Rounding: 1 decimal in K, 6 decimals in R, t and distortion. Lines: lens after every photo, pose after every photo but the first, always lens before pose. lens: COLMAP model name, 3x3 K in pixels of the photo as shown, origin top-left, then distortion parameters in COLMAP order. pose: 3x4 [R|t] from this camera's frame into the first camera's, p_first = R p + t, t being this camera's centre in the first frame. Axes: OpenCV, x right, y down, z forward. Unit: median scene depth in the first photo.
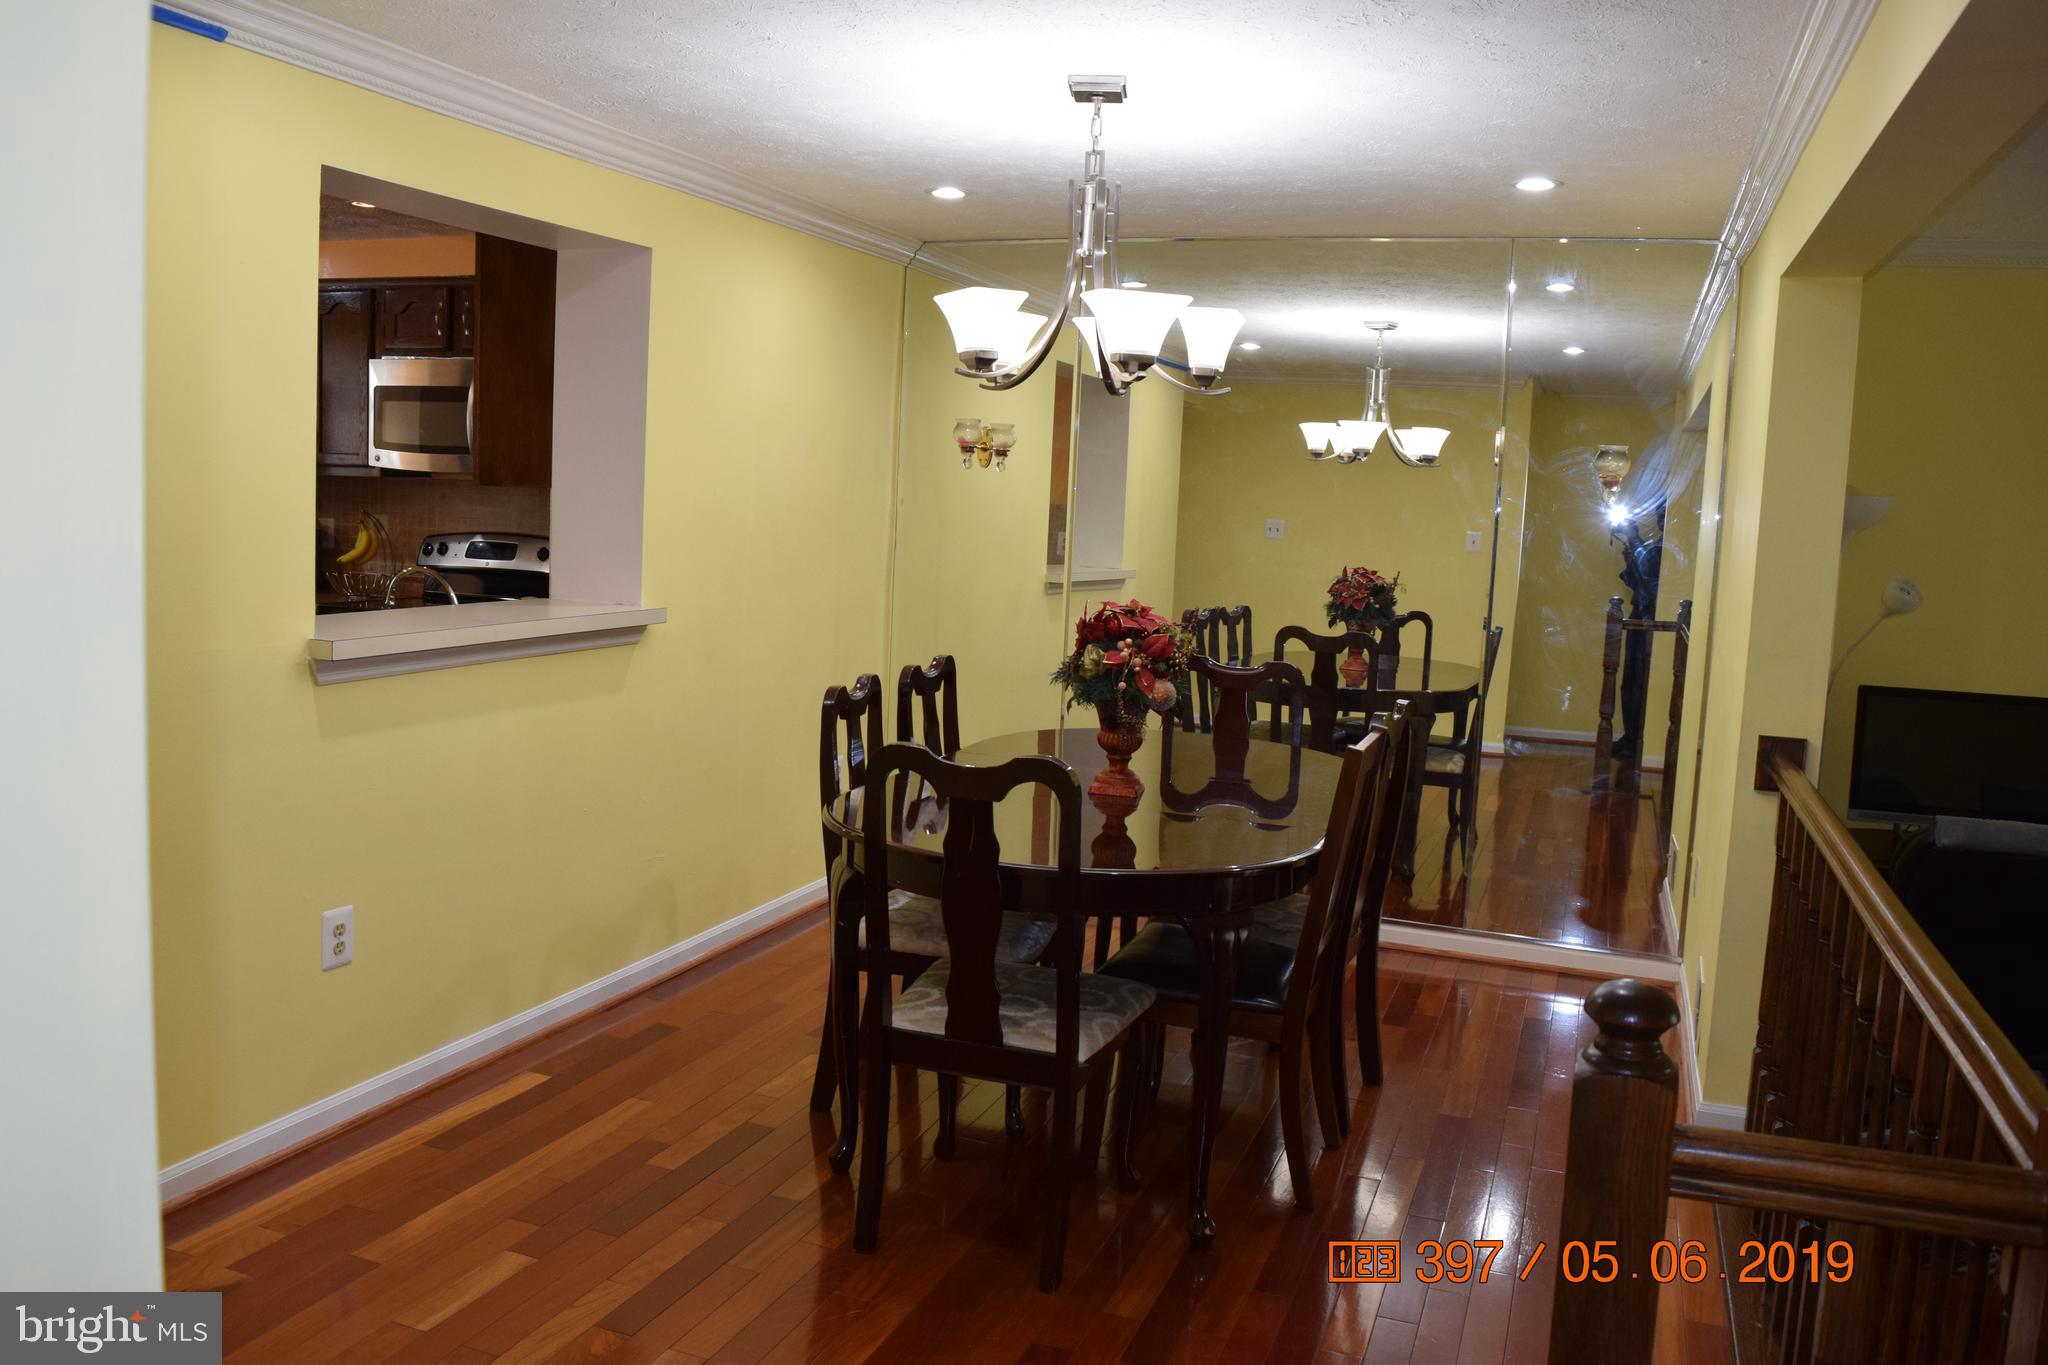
lens RADIAL K [[1610.5, 0, 1026.5], [0, 1610.5, 676.1], [0, 0, 1]] dist [-0.095258, 0.024636]
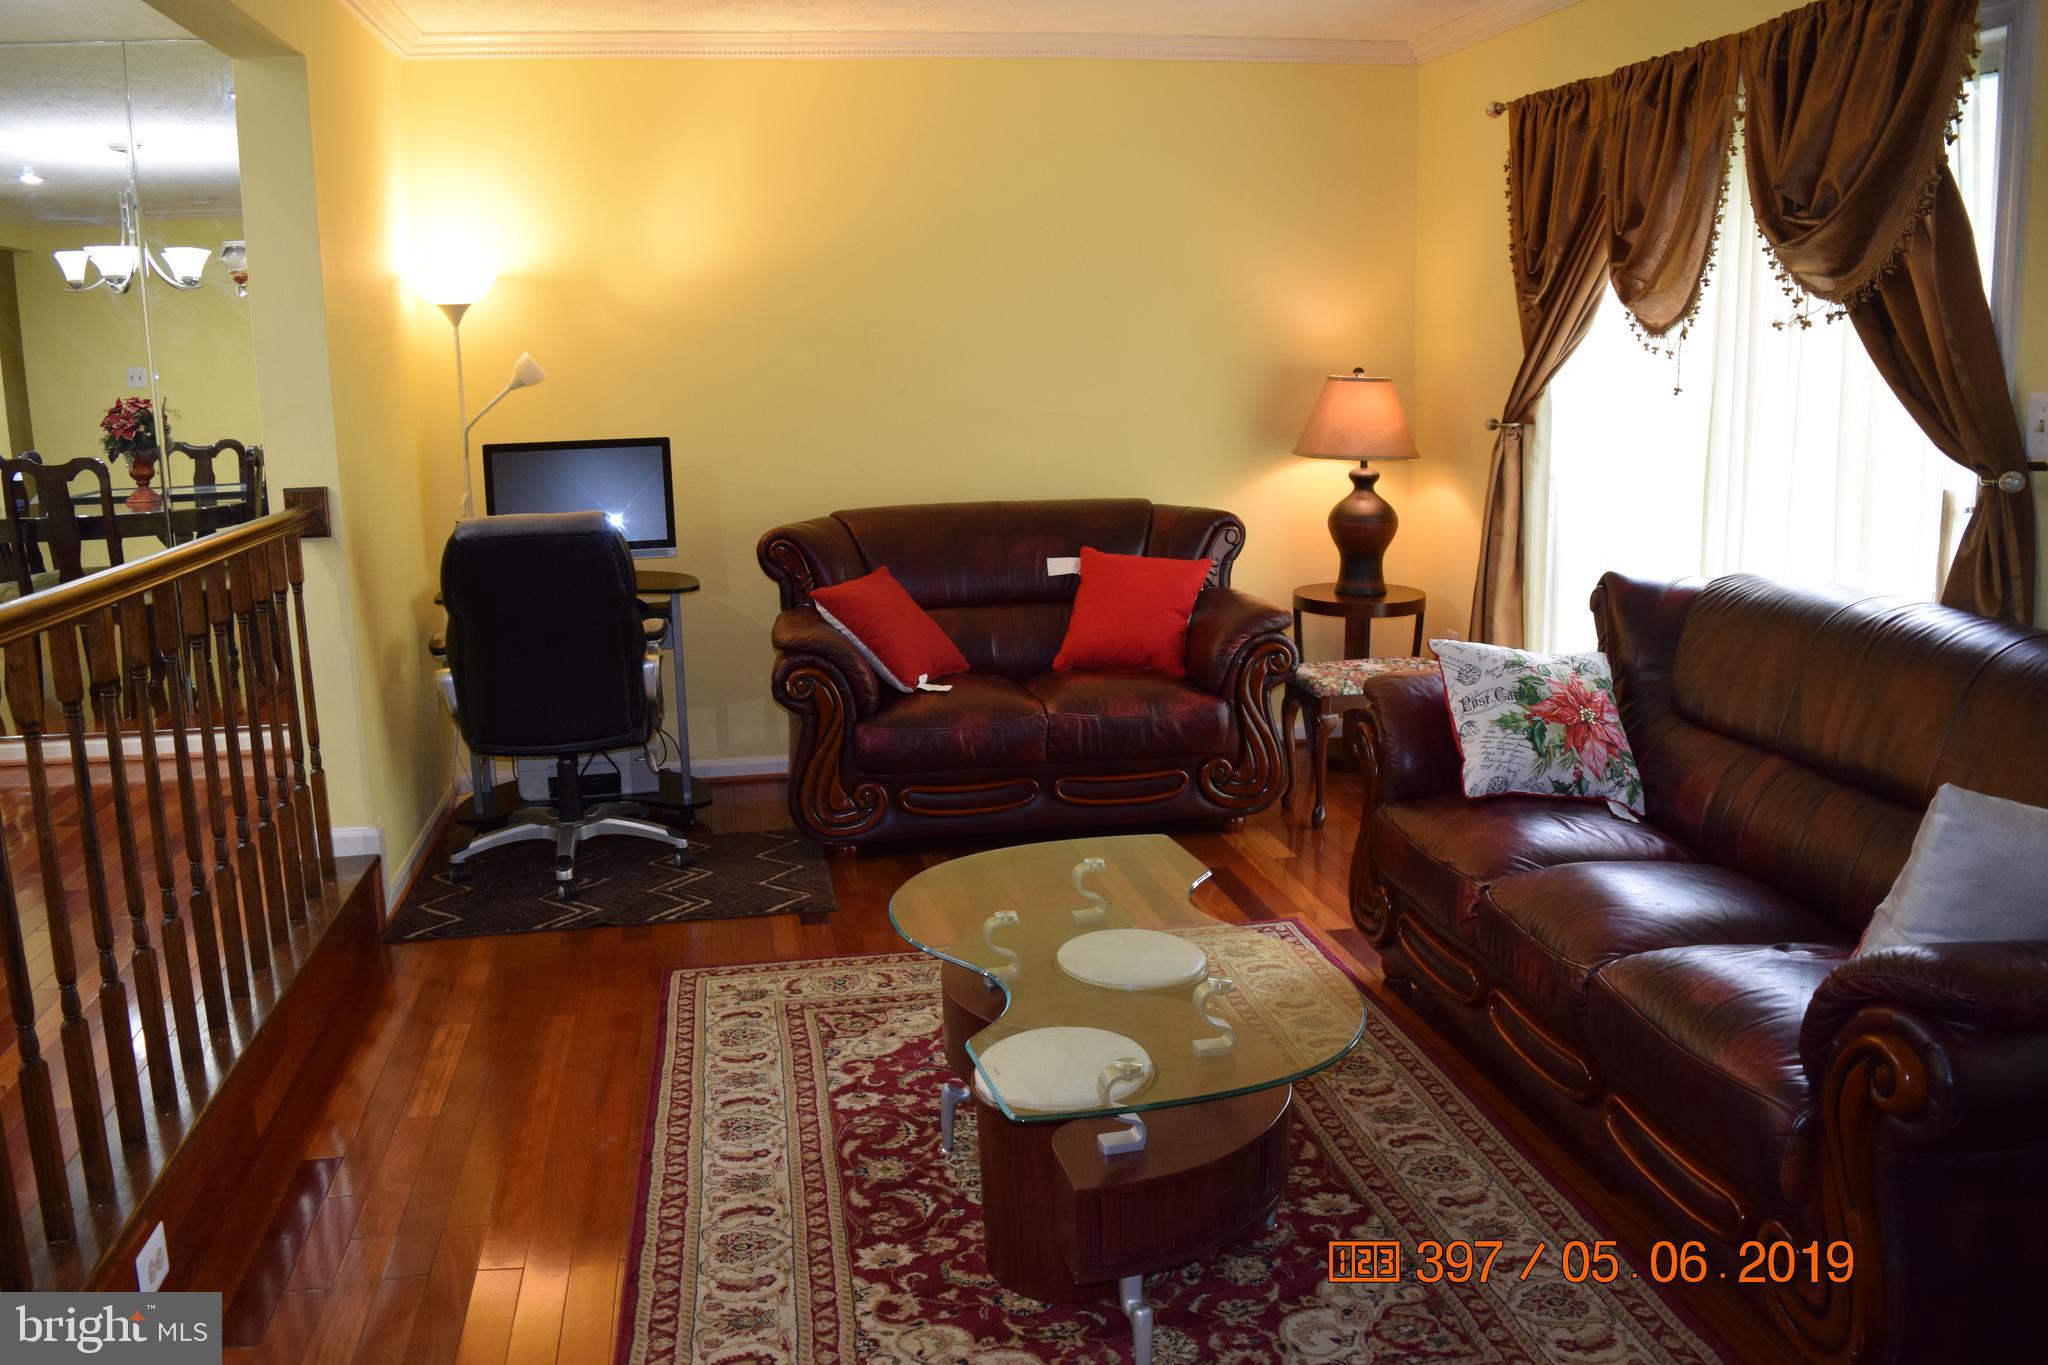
lens RADIAL K [[1610.5, 0, 1009.5], [0, 1610.5, 683.8], [0, 0, 1]] dist [-0.095258, 0.024636]
pose [[0.877322, -0.154532, 0.454341, 0.216403], [0.112951, 0.986632, 0.117471, 0.053232], [-0.466420, -0.051742, 0.883049, -0.101686]]
